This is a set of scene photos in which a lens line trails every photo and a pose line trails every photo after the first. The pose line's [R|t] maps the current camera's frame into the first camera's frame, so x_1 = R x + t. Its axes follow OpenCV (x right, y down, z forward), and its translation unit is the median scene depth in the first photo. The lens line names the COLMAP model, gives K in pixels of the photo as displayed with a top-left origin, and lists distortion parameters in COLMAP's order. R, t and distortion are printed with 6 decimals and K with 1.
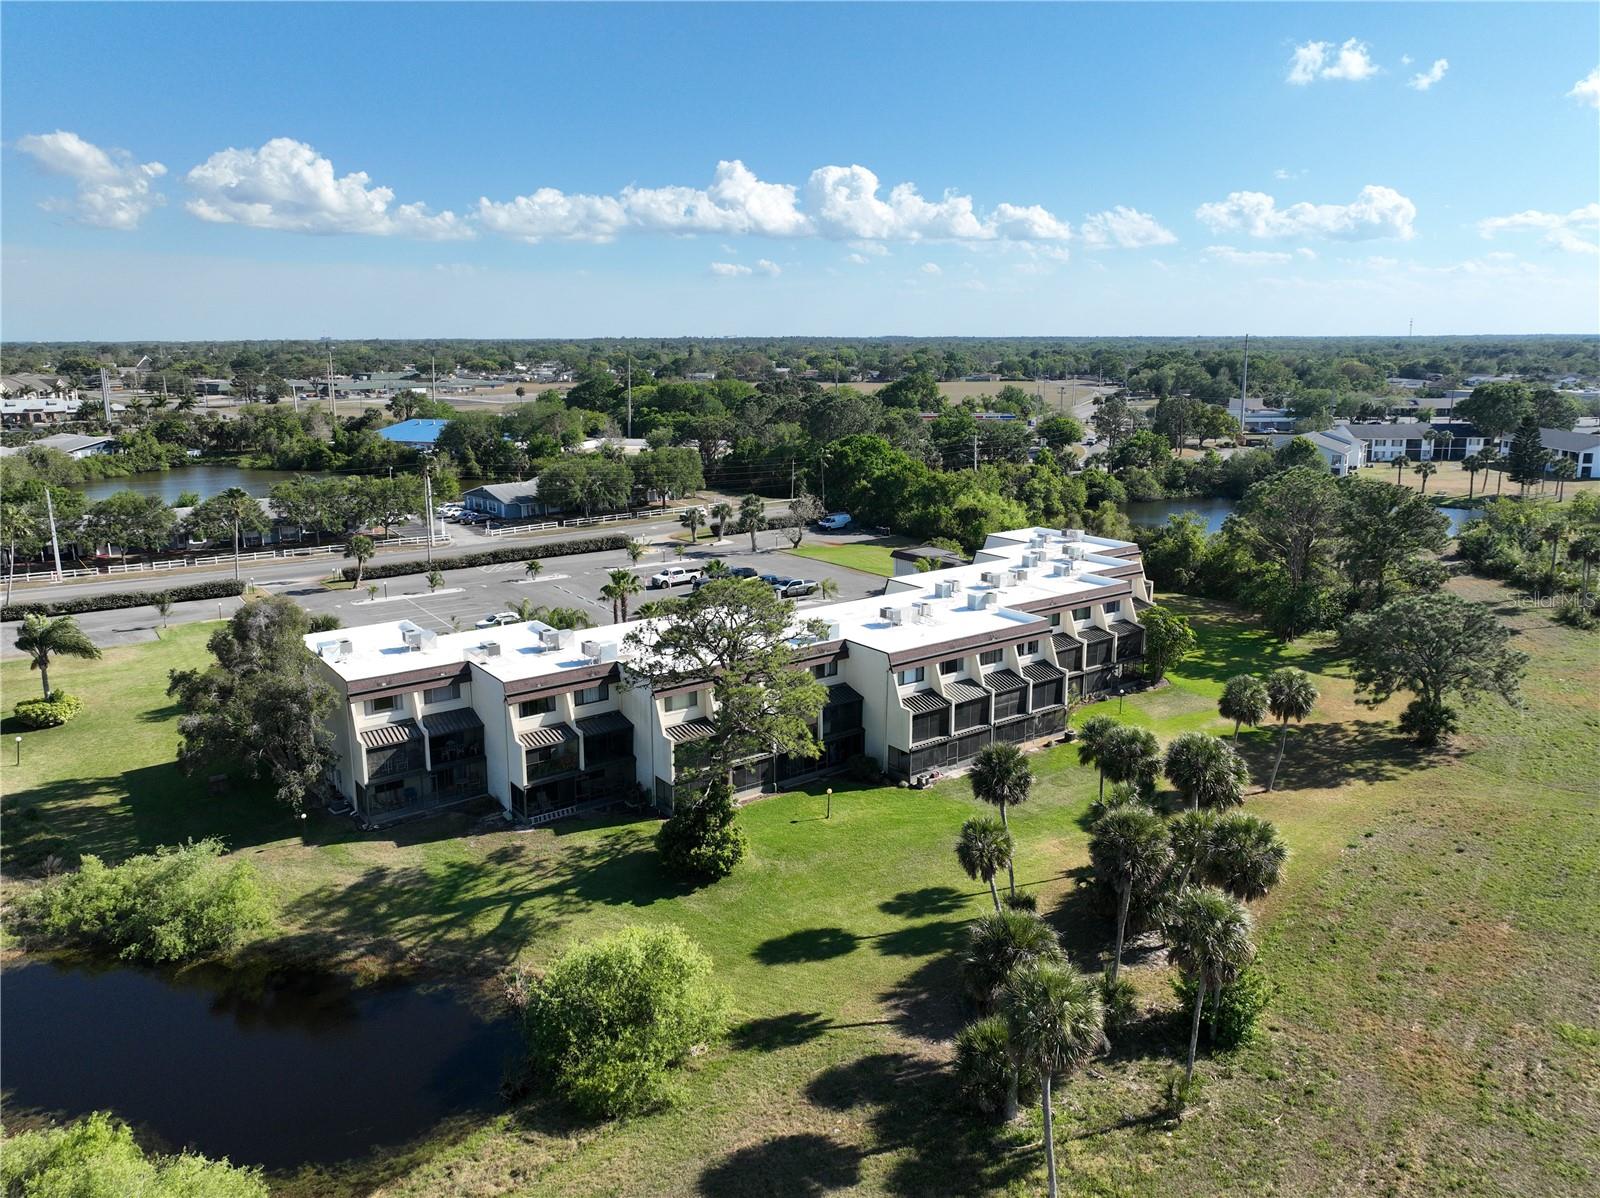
lens RADIAL K [[1129.8, 0, 800.0], [0, 1129.8, 599.0], [0, 0, 1]] dist [0.012398, -0.001451]
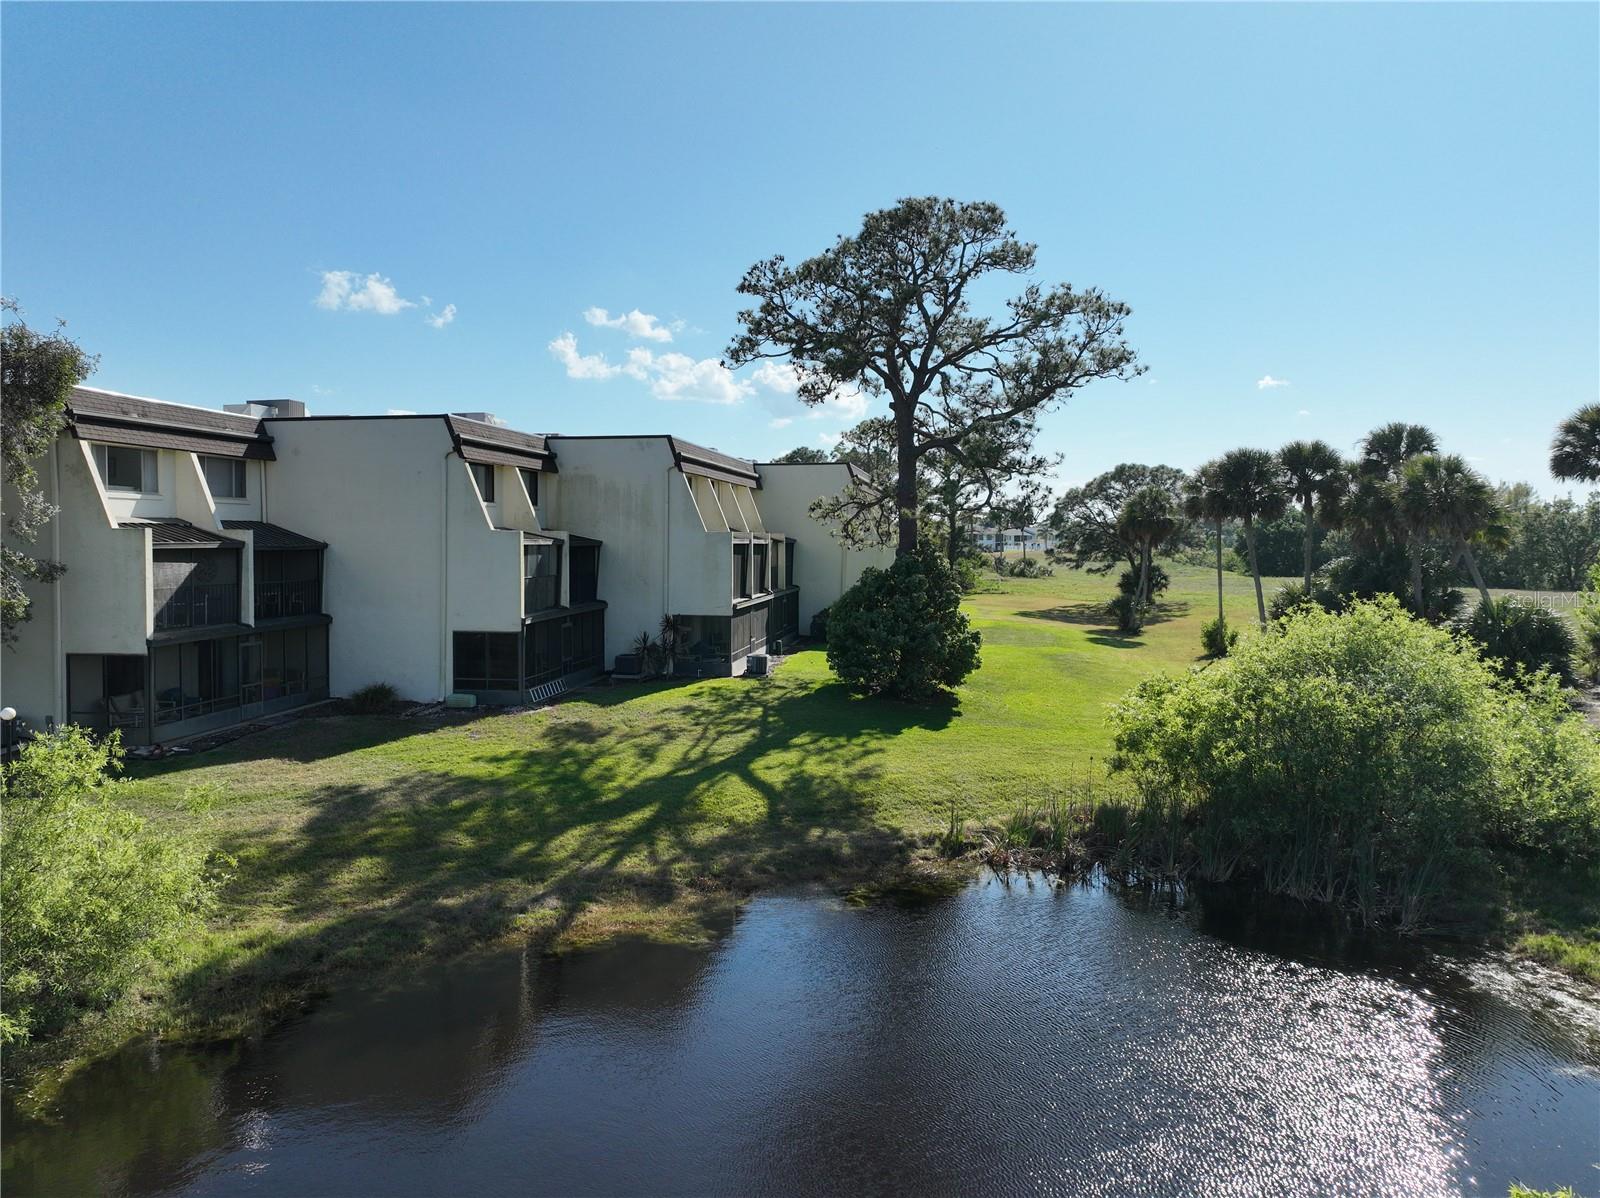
lens RADIAL K [[1115.5, 0, 774.5], [0, 1115.5, 603.3], [0, 0, 1]] dist [0.003083, 0.011759]
pose [[0.718039, -0.029451, 0.695380, -0.334942], [0.145165, 0.983469, -0.108243, 0.151525], [-0.680697, 0.178668, 0.710444, 0.388778]]
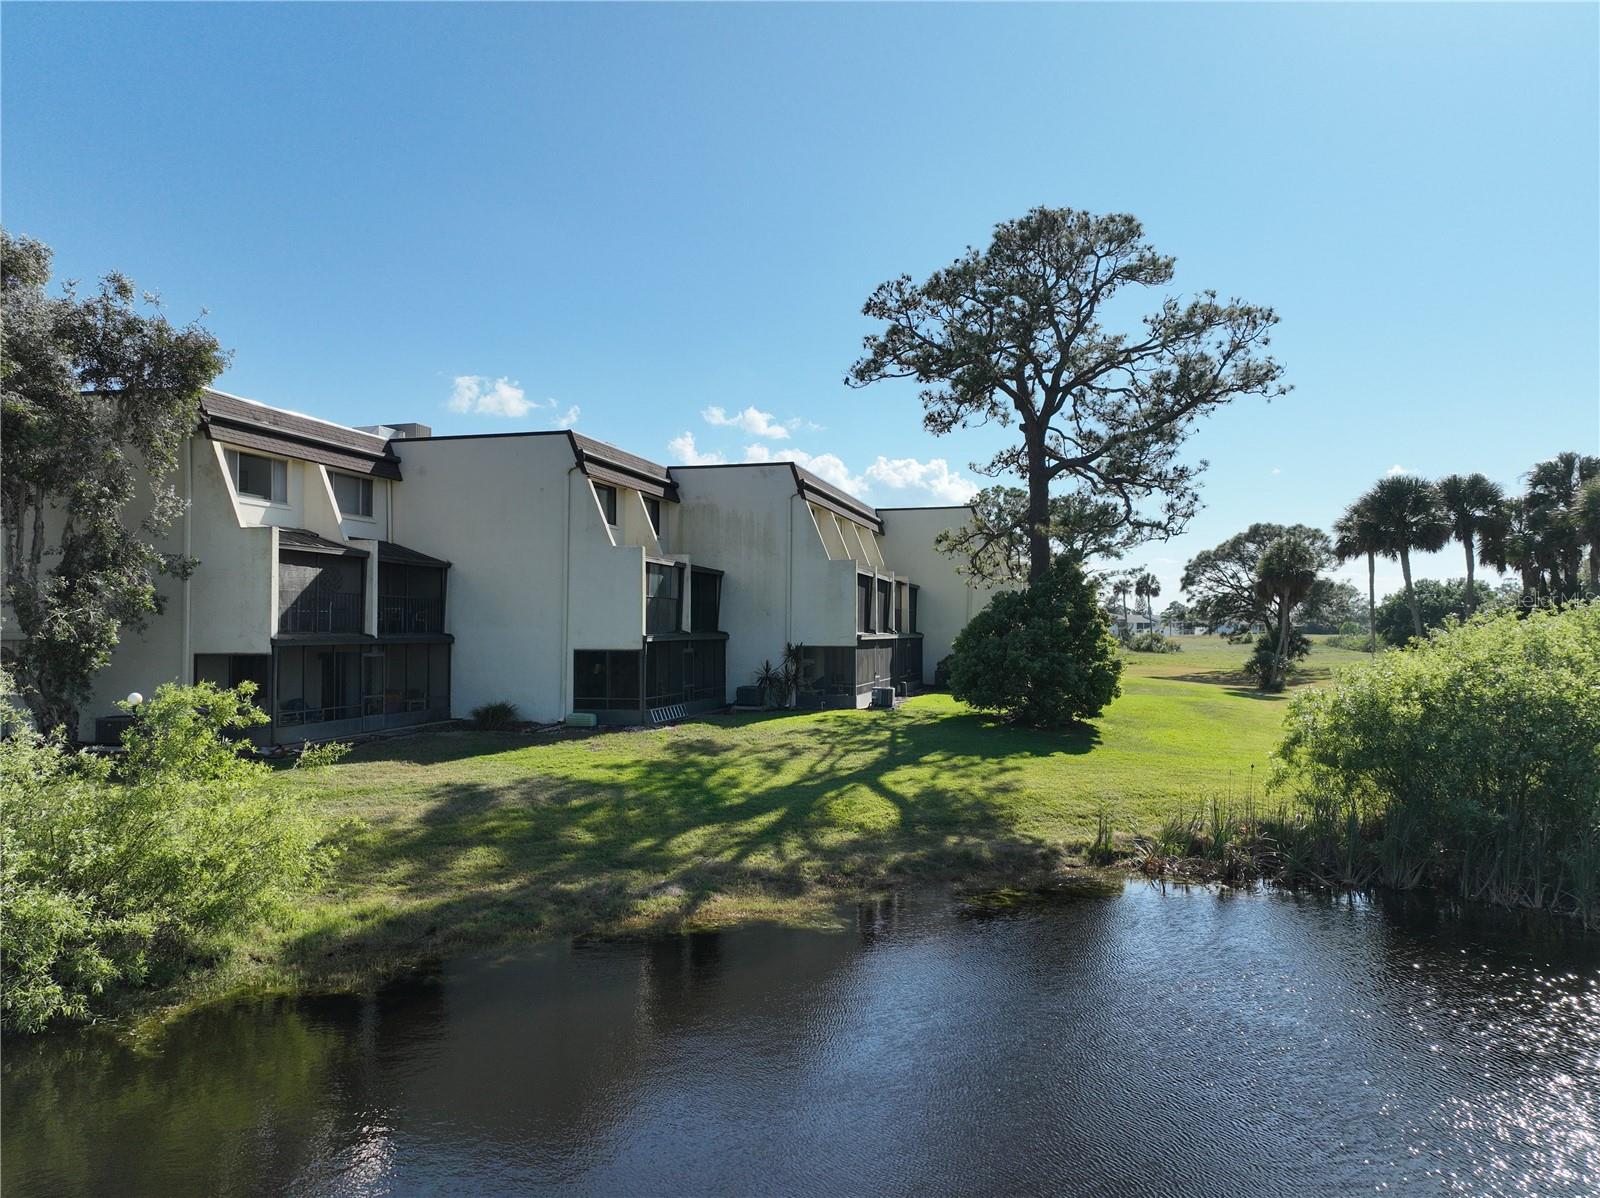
lens RADIAL K [[1116.1, 0, 804.5], [0, 1116.1, 646.4], [0, 0, 1]] dist [0.006002, 0.003020]
pose [[0.768870, 0.000879, 0.639405, -0.329503], [0.134512, 0.977399, -0.163091, 0.170953], [-0.625097, 0.211403, 0.751374, 0.404268]]
